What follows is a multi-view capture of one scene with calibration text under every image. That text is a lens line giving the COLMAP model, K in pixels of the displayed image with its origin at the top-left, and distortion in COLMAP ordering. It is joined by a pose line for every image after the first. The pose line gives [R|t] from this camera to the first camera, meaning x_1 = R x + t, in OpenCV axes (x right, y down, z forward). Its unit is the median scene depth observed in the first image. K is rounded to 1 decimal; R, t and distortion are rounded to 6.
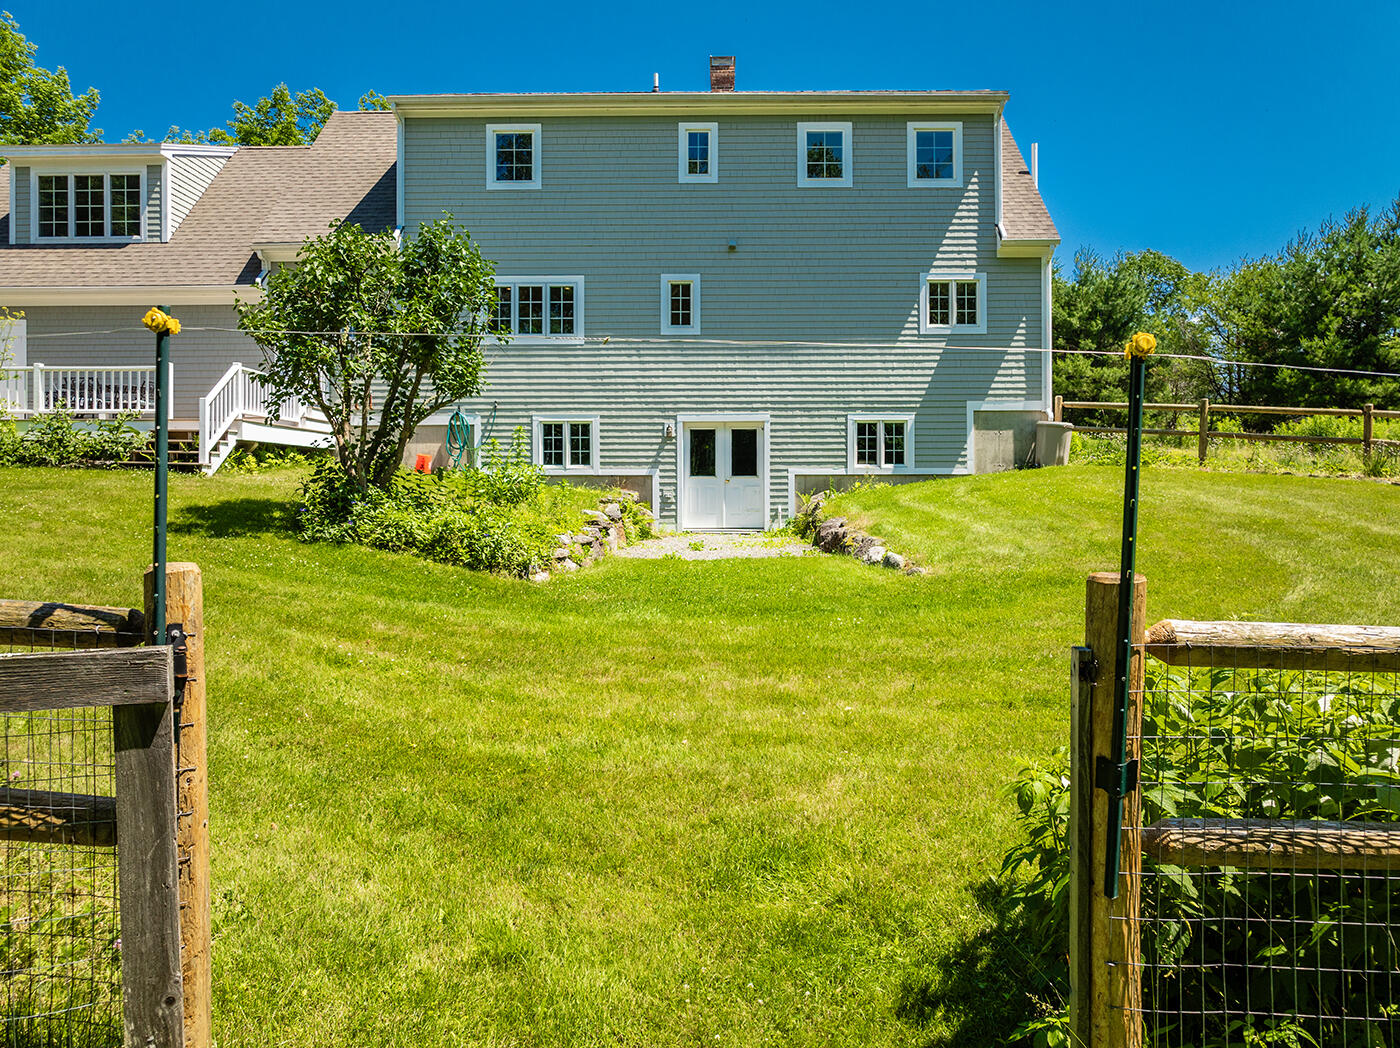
lens RADIAL K [[992.8, 0, 719.3], [0, 992.8, 491.6], [0, 0, 1]] dist [-0.023038, 0.005344]
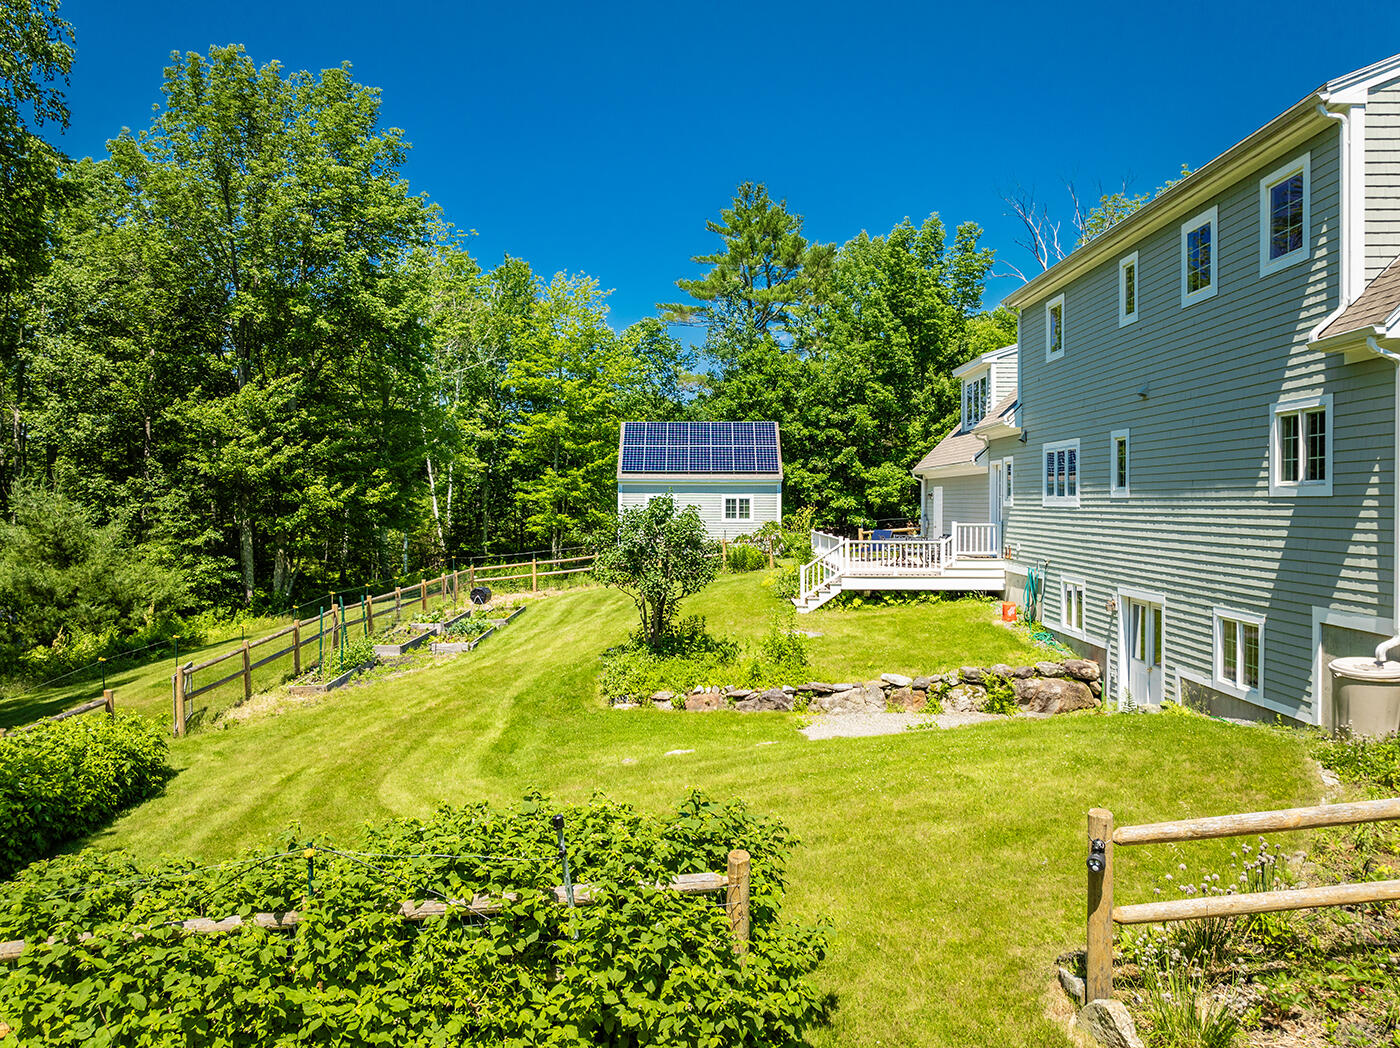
lens RADIAL K [[1027.6, 0, 699.6], [0, 1027.6, 498.5], [0, 0, 1]] dist [-0.001620, 0.001205]
pose [[0.008685, 0.003060, -0.999958, 0.879143], [-0.010602, 0.999939, 0.002968, -0.155097], [0.999906, 0.010576, 0.008717, 0.613415]]
